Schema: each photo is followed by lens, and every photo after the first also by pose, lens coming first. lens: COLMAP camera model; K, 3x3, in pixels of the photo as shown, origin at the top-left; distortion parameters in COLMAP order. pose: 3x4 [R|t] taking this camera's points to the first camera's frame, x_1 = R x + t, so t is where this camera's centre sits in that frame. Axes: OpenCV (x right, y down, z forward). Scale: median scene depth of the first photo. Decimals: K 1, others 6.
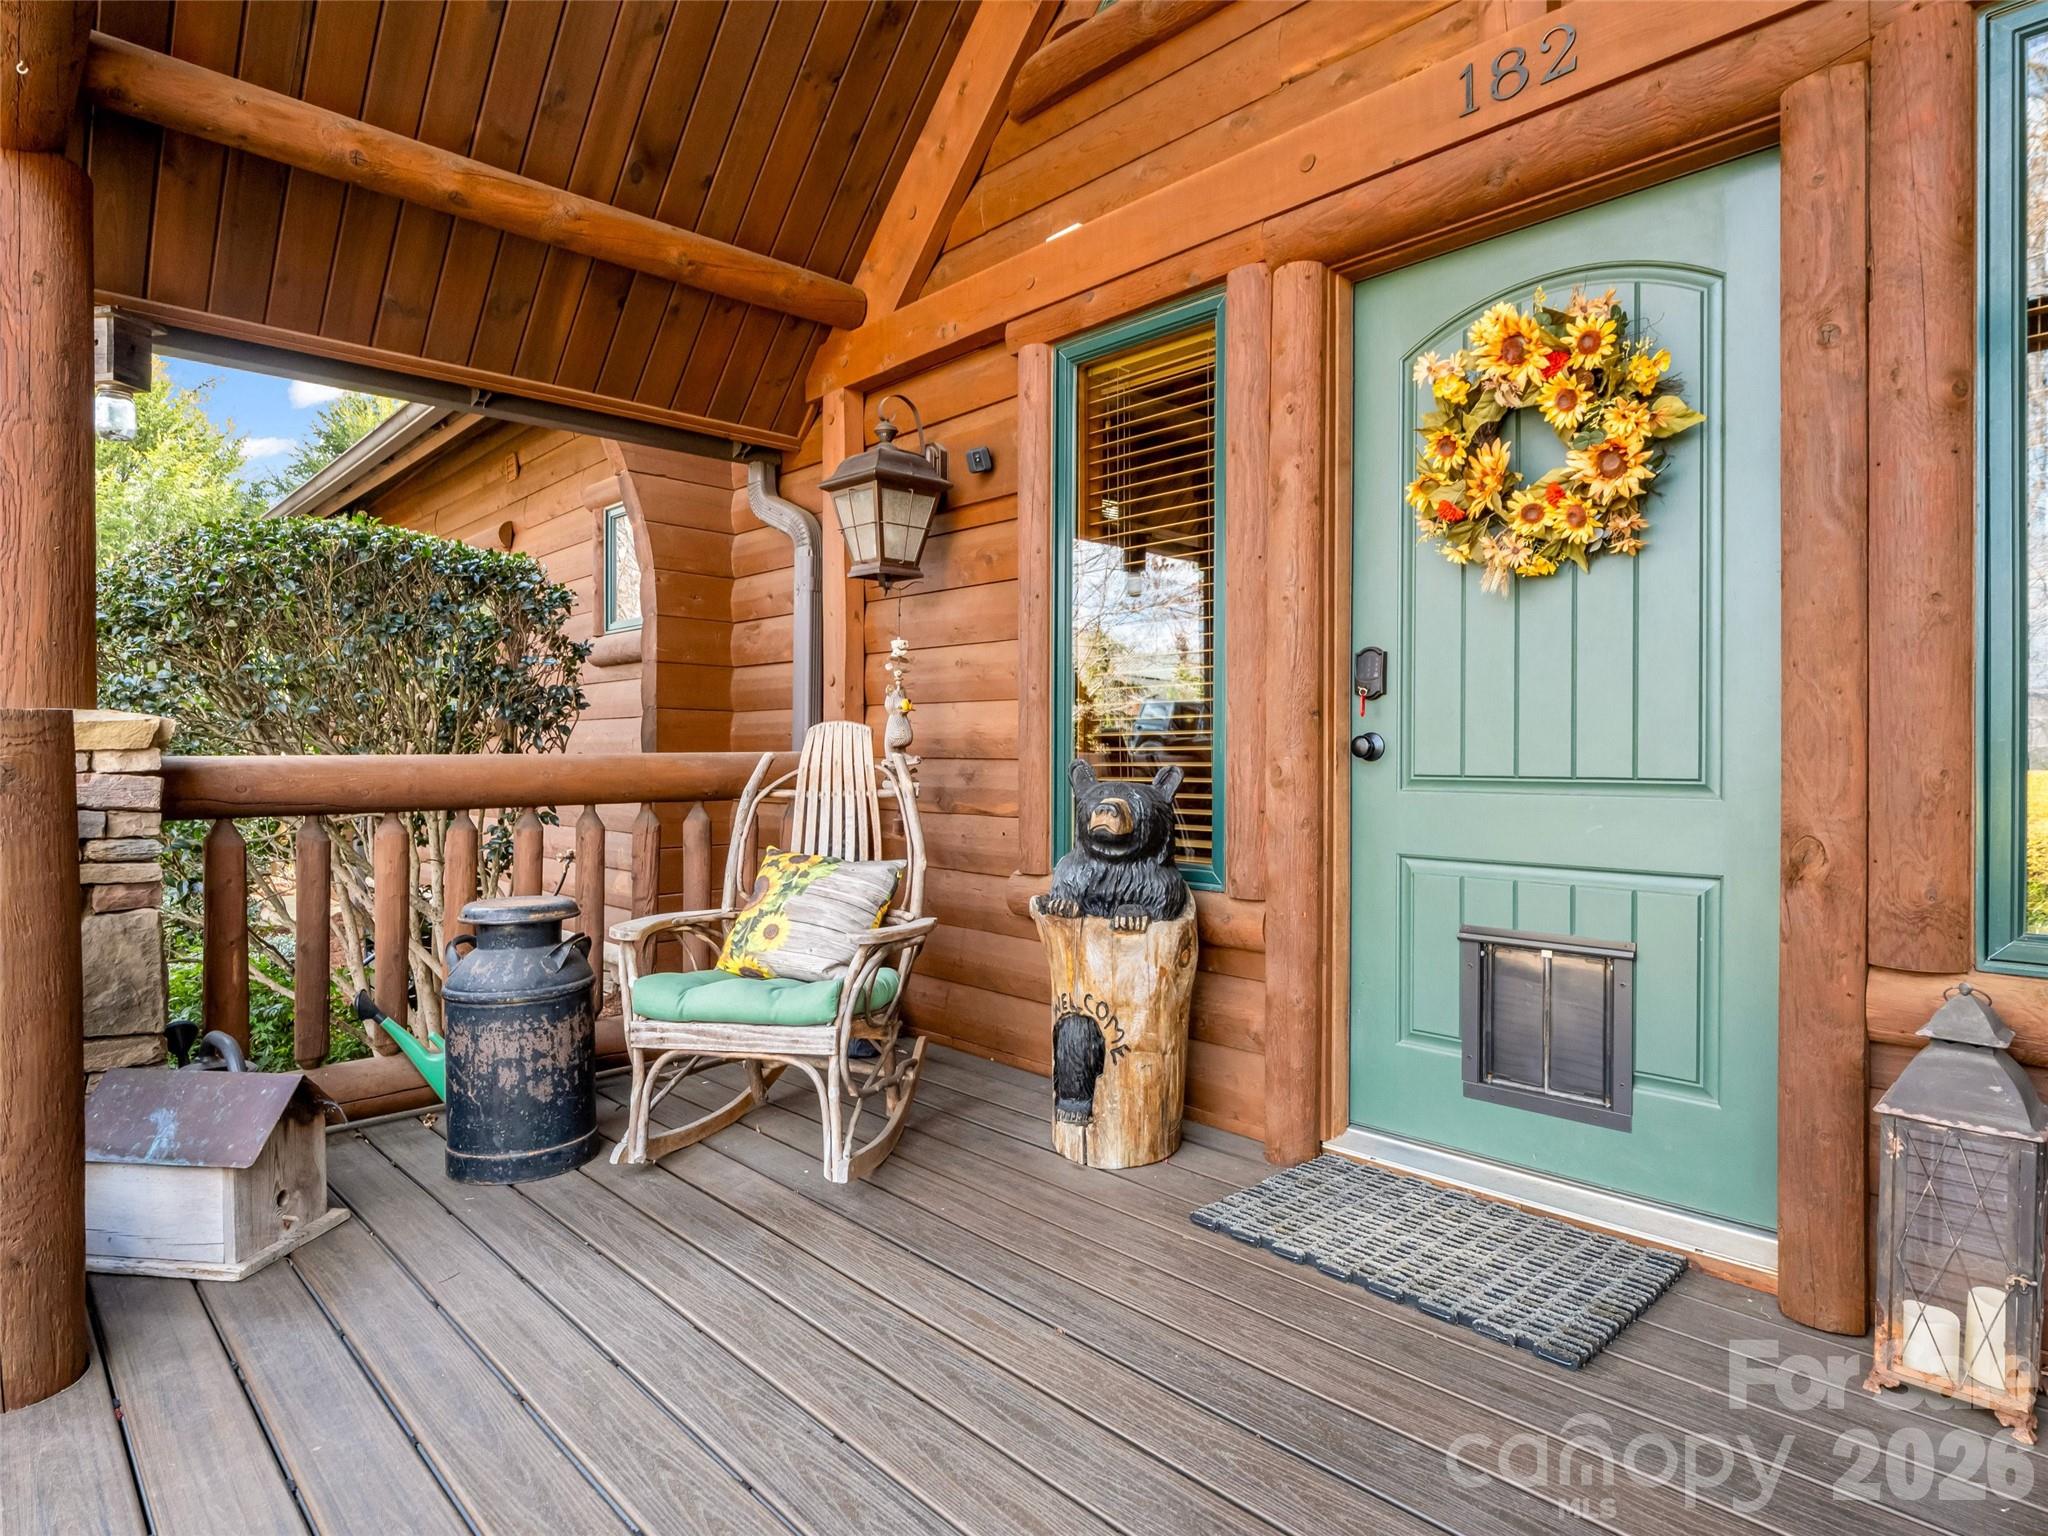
lens RADIAL K [[1136.8, 0, 1022.1], [0, 1136.8, 767.3], [0, 0, 1]] dist [0.002400, -0.001468]
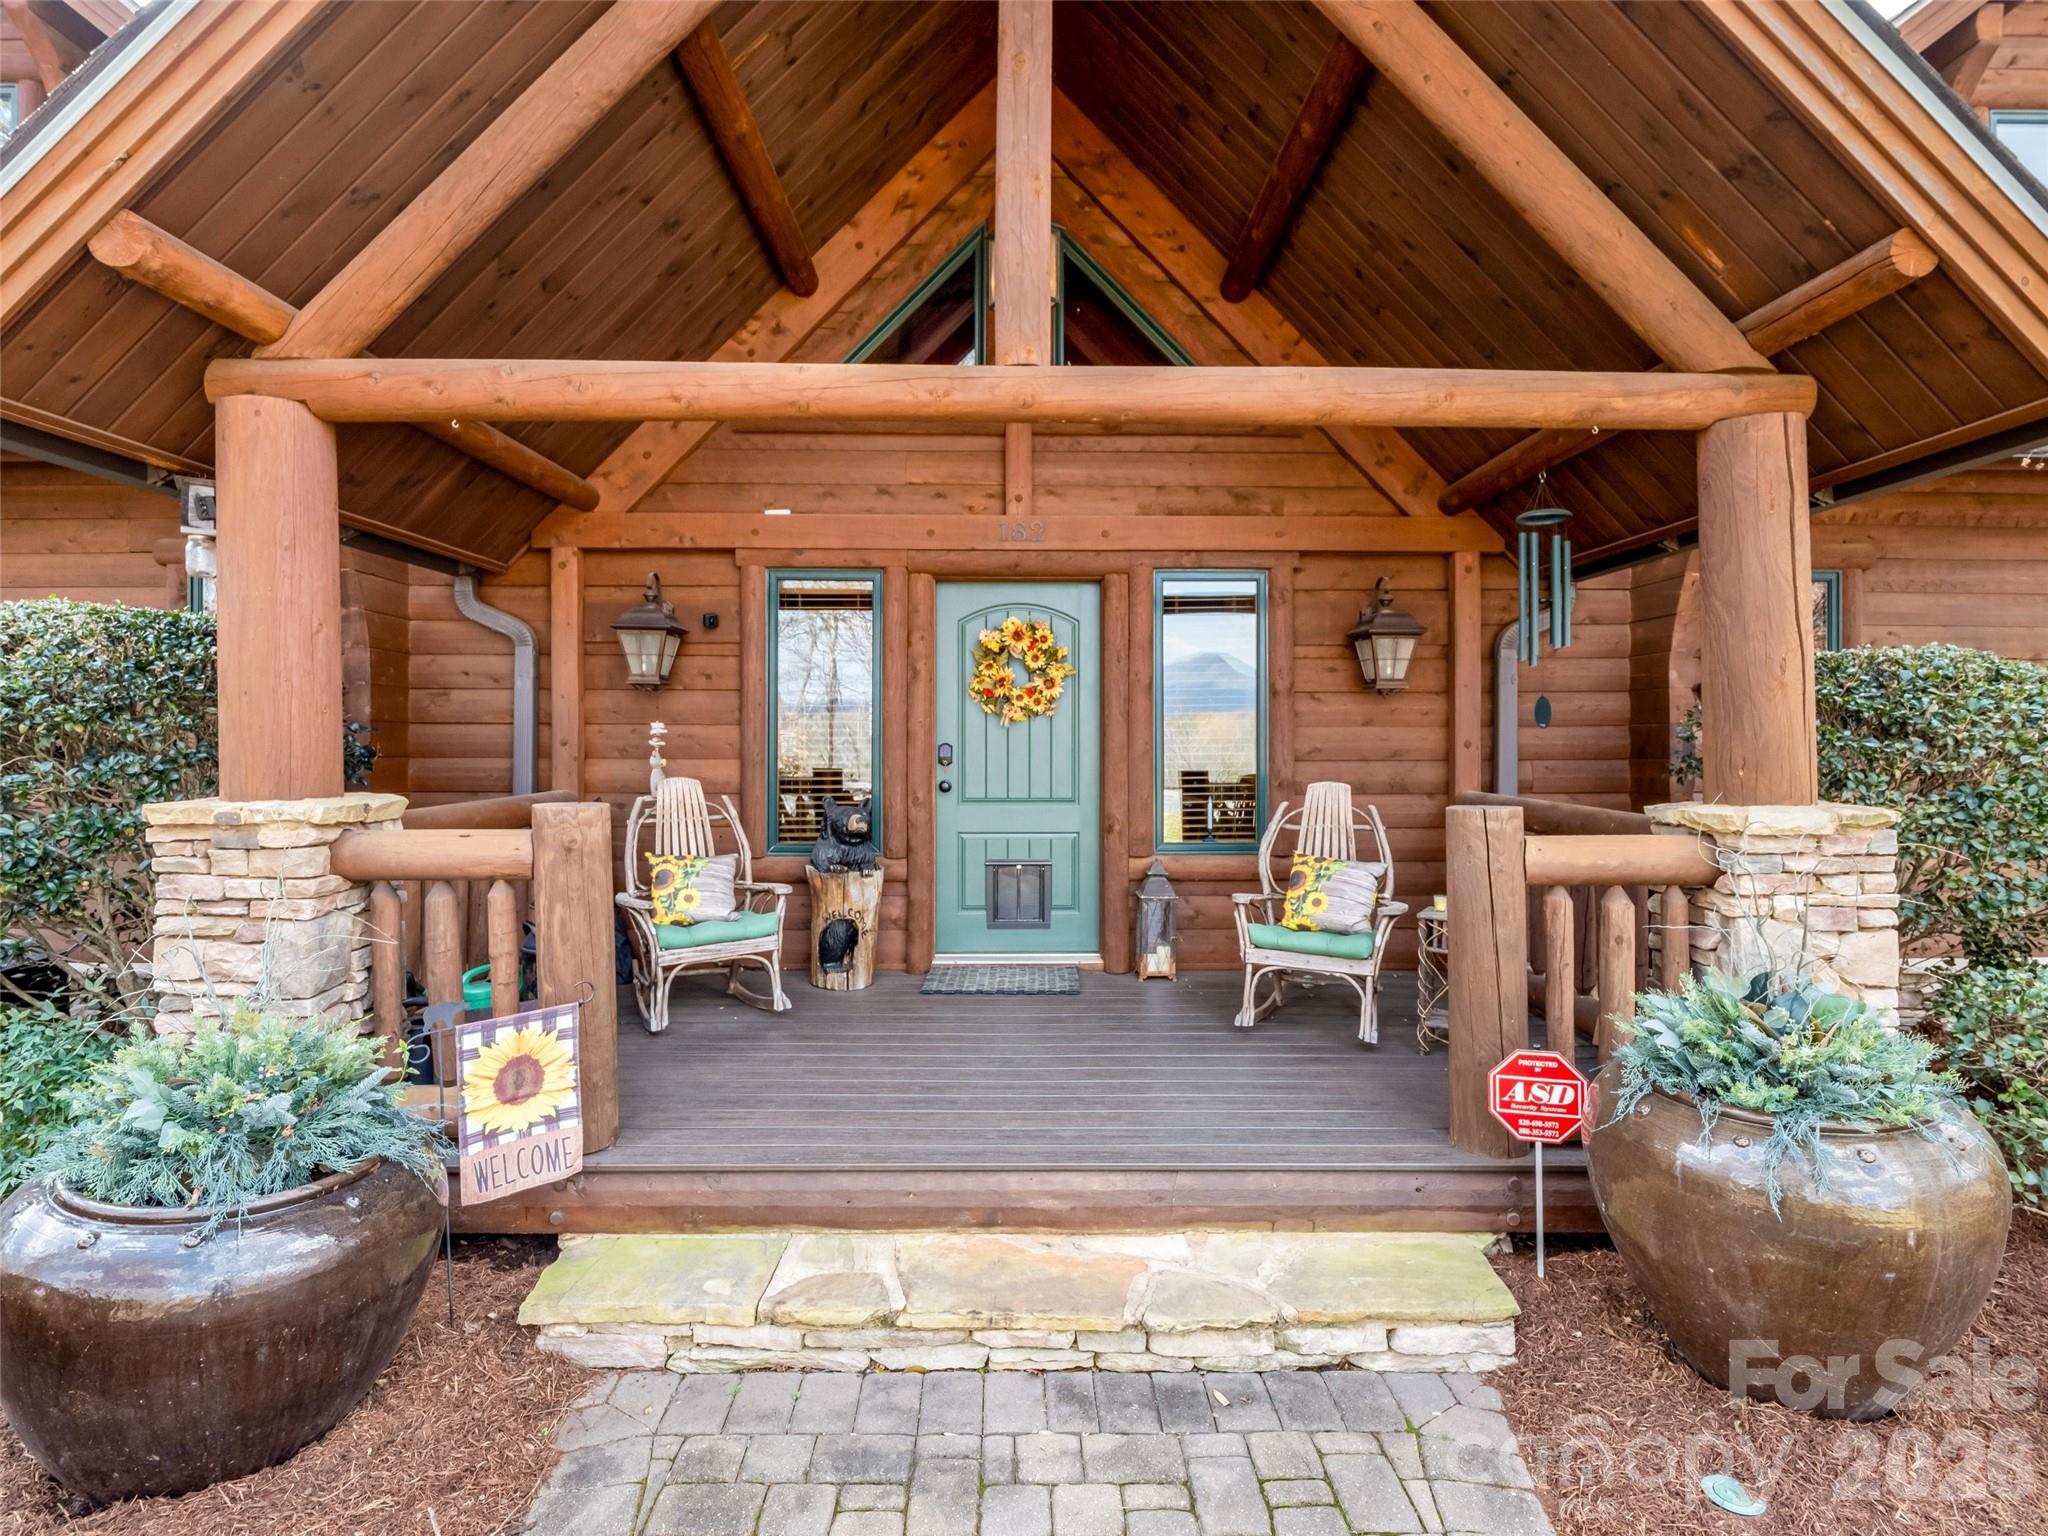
lens RADIAL K [[1003.3, 0, 1026.0], [0, 1003.3, 755.9], [0, 0, 1]] dist [-0.002783, 0.001682]
pose [[0.679365, -0.009599, 0.733738, -1.093592], [0.008207, 0.999951, 0.005483, -0.091233], [-0.733755, 0.002297, 0.679410, -0.505850]]
